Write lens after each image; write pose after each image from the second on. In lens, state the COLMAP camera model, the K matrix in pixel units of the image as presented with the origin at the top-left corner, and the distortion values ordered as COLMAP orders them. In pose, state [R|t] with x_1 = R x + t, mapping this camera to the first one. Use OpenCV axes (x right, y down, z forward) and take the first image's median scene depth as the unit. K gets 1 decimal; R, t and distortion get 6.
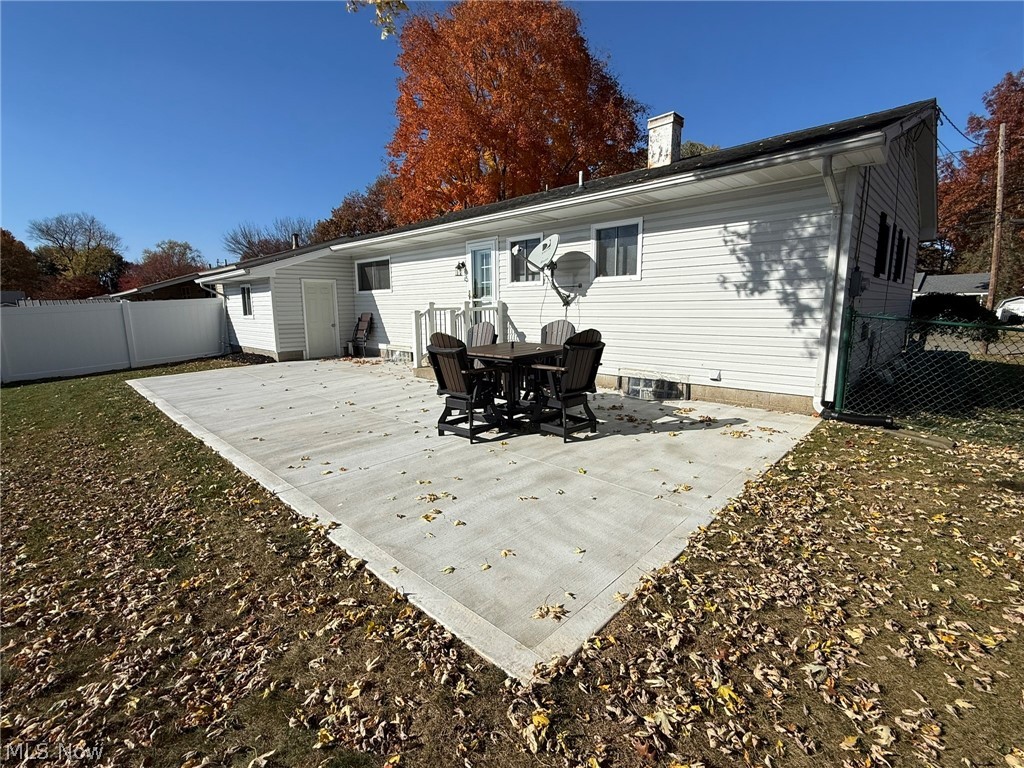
lens RADIAL K [[464.7, 0, 515.0], [0, 464.7, 386.1], [0, 0, 1]] dist [0.000530, -0.000277]
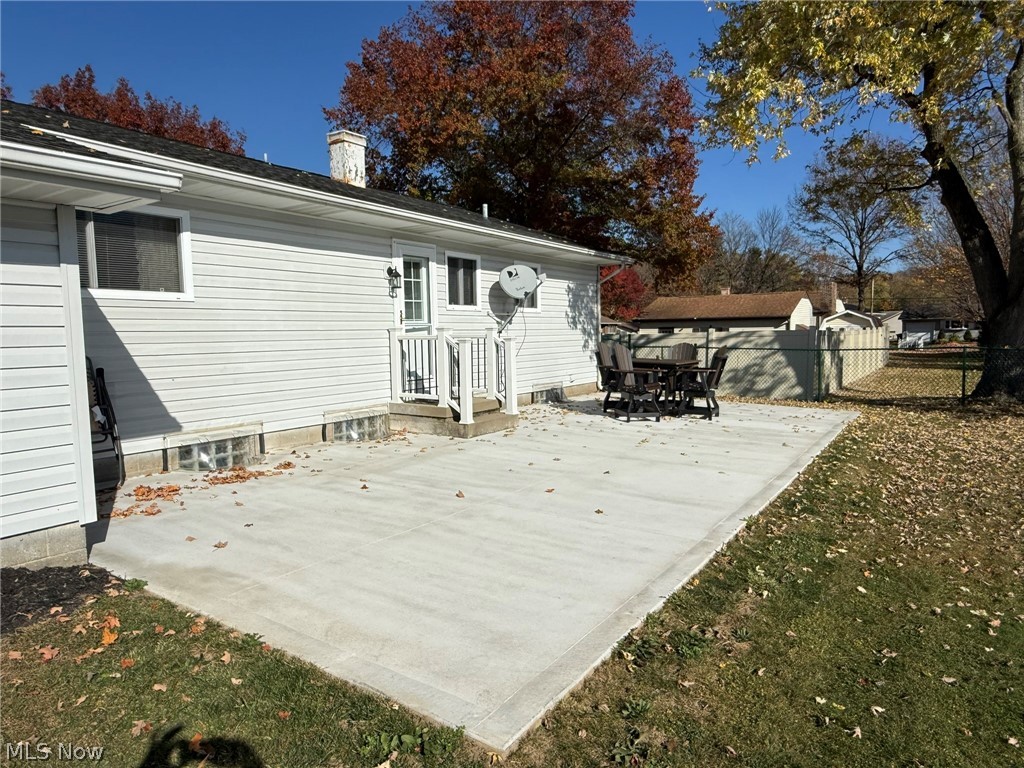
lens RADIAL K [[665.7, 0, 512.0], [0, 665.7, 384.0], [0, 0, 1]] dist [-0.011205, -0.001820]
pose [[-0.191043, -0.063854, 0.979503, -0.893495], [0.181695, 0.978337, 0.099216, -0.138243], [-0.964619, 0.196925, -0.175303, 0.851698]]
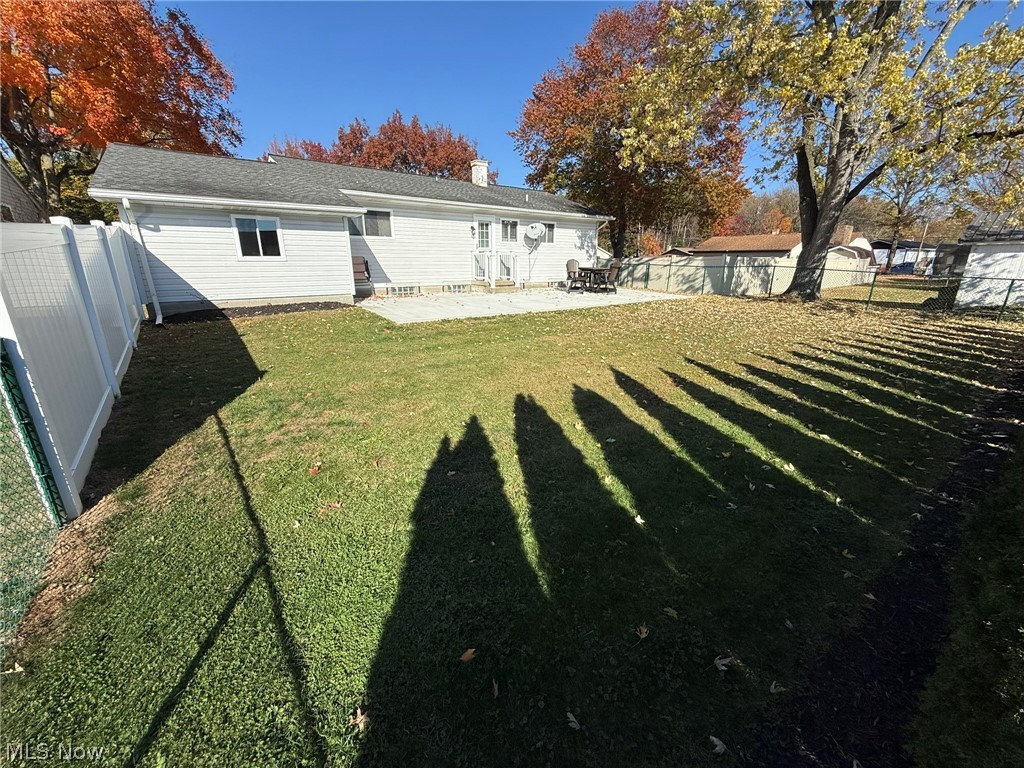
lens RADIAL K [[407.7, 0, 509.9], [0, 407.7, 384.6], [0, 0, 1]] dist [0.000453, 0.000029]
pose [[0.159044, -0.275489, 0.948056, -1.378203], [0.163652, 0.954351, 0.249864, -0.051742], [-0.973613, 0.115412, 0.196868, 0.526067]]
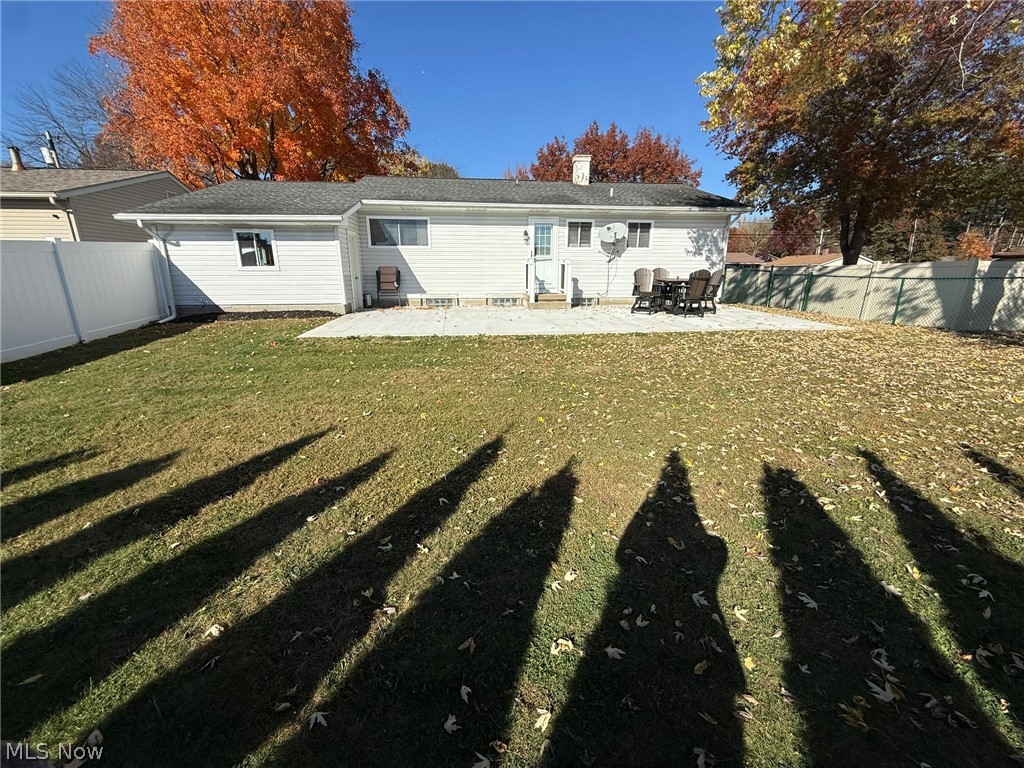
lens RADIAL K [[407.7, 0, 509.9], [0, 407.7, 384.6], [0, 0, 1]] dist [0.000453, 0.000029]
pose [[0.640160, -0.191019, 0.744115, -0.987125], [0.123440, 0.981585, 0.145785, 0.013758], [-0.758260, -0.001472, 0.651951, 0.162712]]
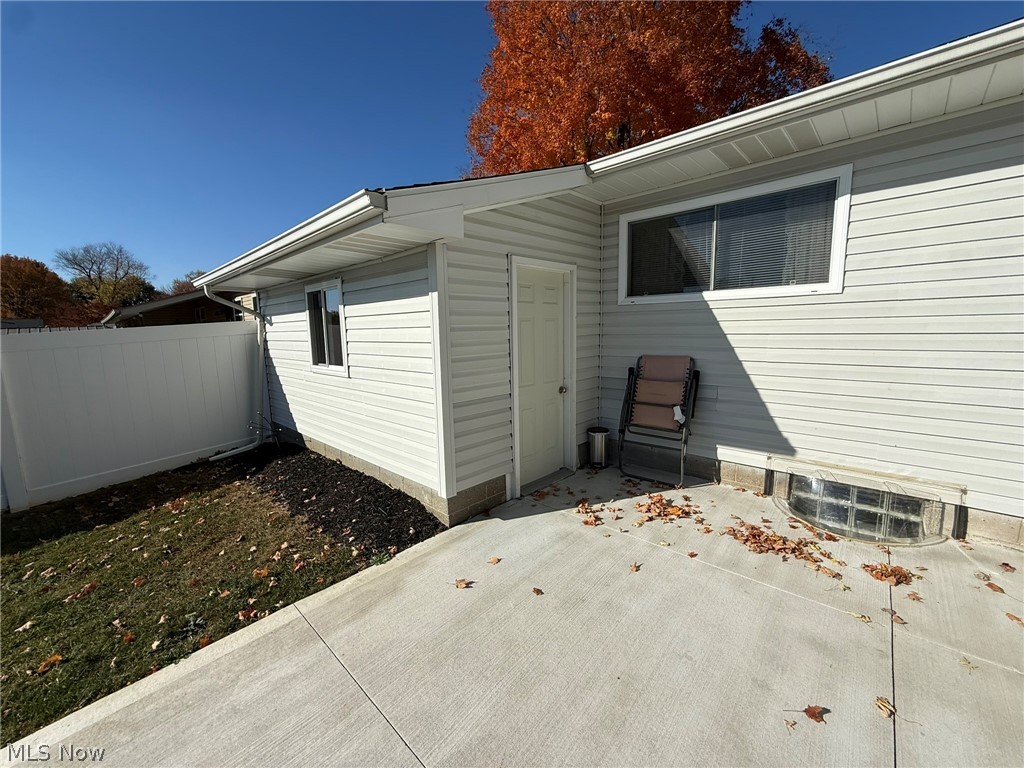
lens RADIAL K [[407.7, 0, 509.9], [0, 407.7, 384.6], [0, 0, 1]] dist [0.000453, 0.000029]
pose [[0.999798, -0.016516, 0.011479, -0.482113], [0.016842, 0.999440, -0.028916, -0.139398], [-0.010995, 0.029103, 0.999516, 0.747847]]
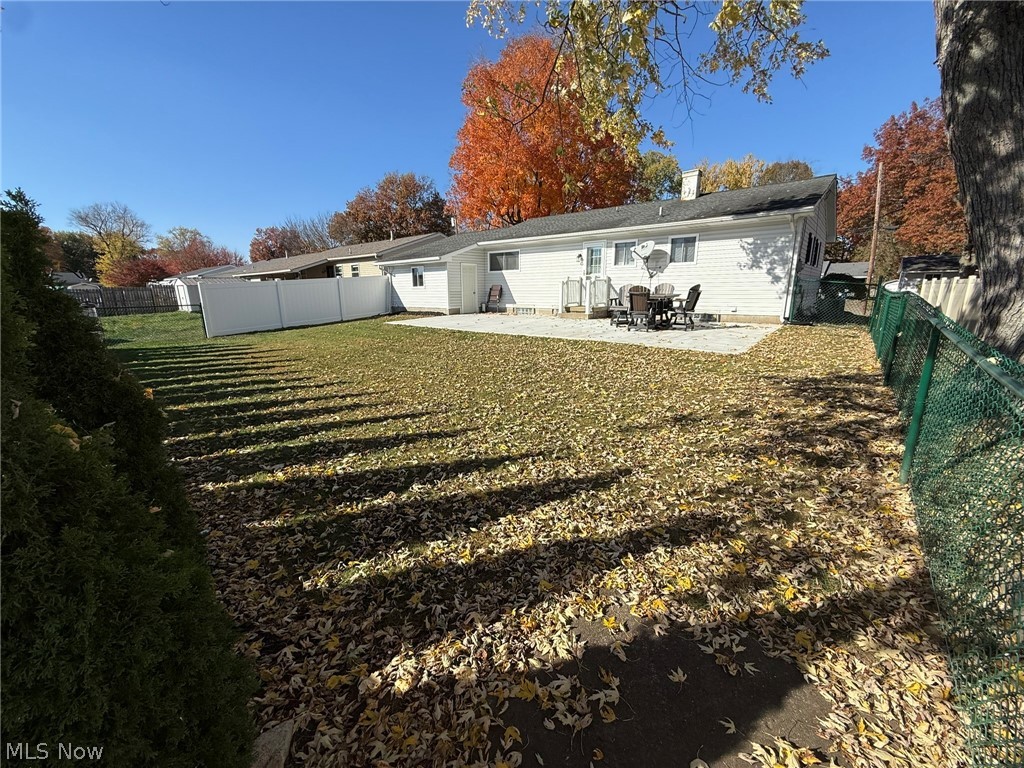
lens RADIAL K [[407.7, 0, 509.9], [0, 407.7, 384.6], [0, 0, 1]] dist [0.000453, 0.000029]
pose [[0.997962, -0.012807, 0.062517, -0.398429], [0.009028, 0.998135, 0.060366, 0.109921], [-0.063174, -0.059679, 0.996217, -0.459078]]
